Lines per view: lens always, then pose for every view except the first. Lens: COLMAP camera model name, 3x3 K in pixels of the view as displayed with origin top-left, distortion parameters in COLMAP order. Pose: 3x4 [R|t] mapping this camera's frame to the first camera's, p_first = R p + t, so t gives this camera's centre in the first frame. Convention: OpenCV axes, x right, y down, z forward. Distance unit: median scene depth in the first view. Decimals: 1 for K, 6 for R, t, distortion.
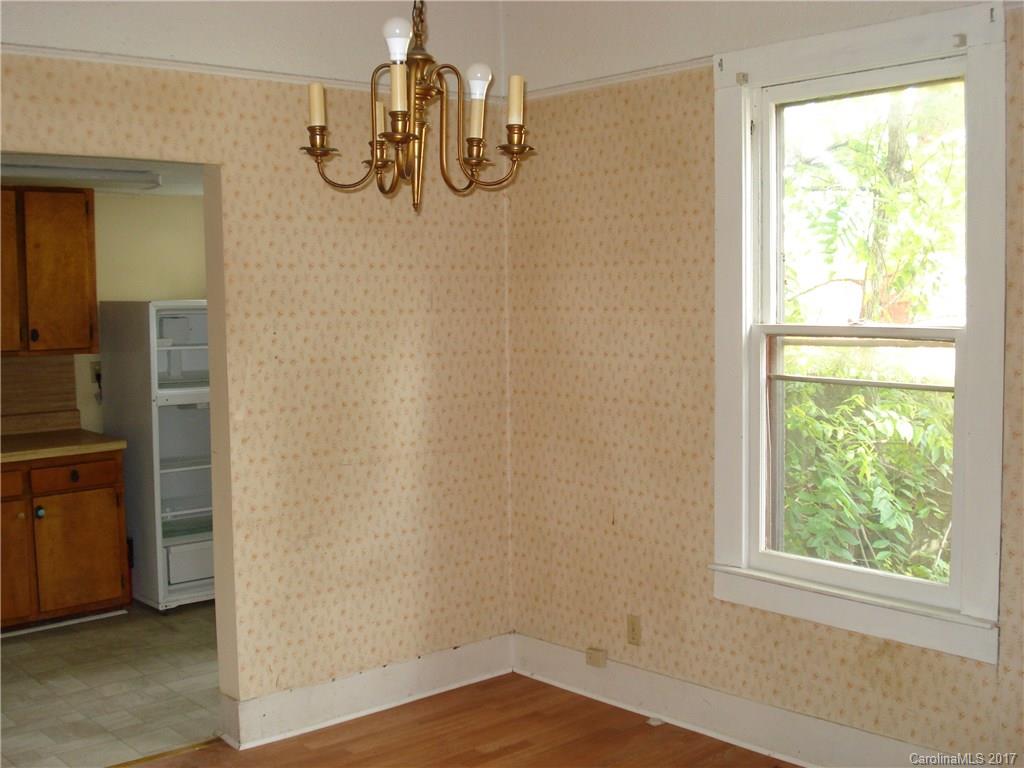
lens RADIAL K [[1179.5, 0, 512.0], [0, 1179.5, 384.0], [0, 0, 1]] dist [-0.068541, -0.079817]
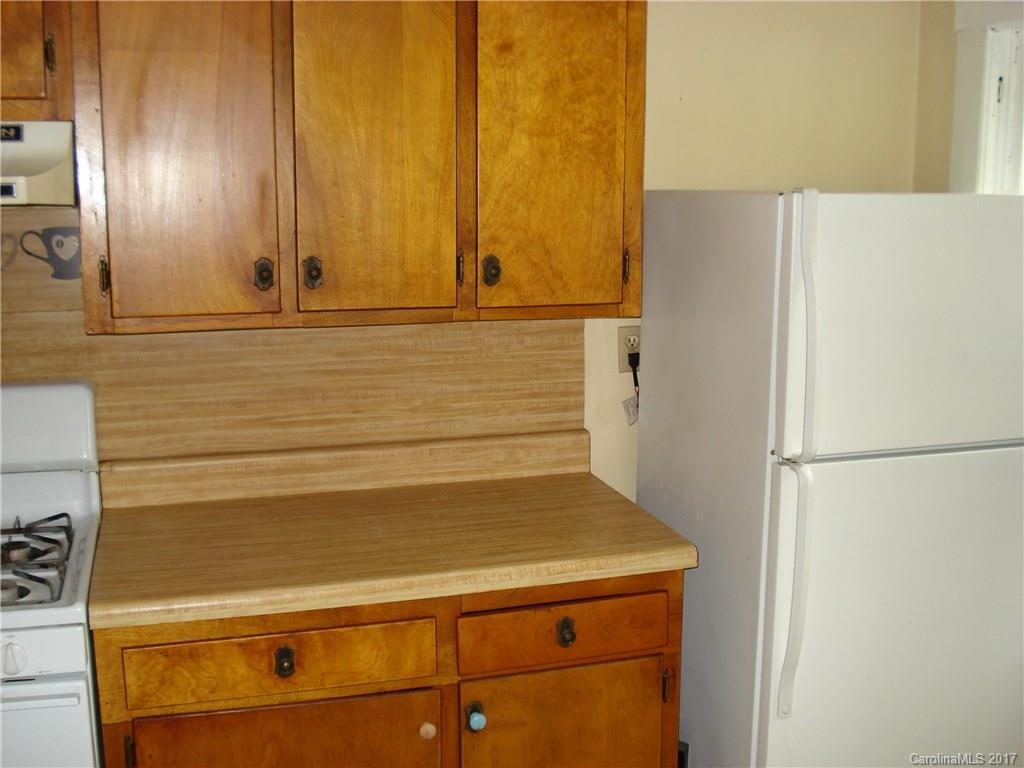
lens RADIAL K [[1179.5, 0, 512.0], [0, 1179.5, 384.0], [0, 0, 1]] dist [-0.068541, -0.079817]
pose [[0.907855, 0.082639, -0.411060, -0.227524], [-0.044812, 0.993893, 0.100841, -0.044137], [0.416883, -0.073128, 0.906014, 0.617742]]
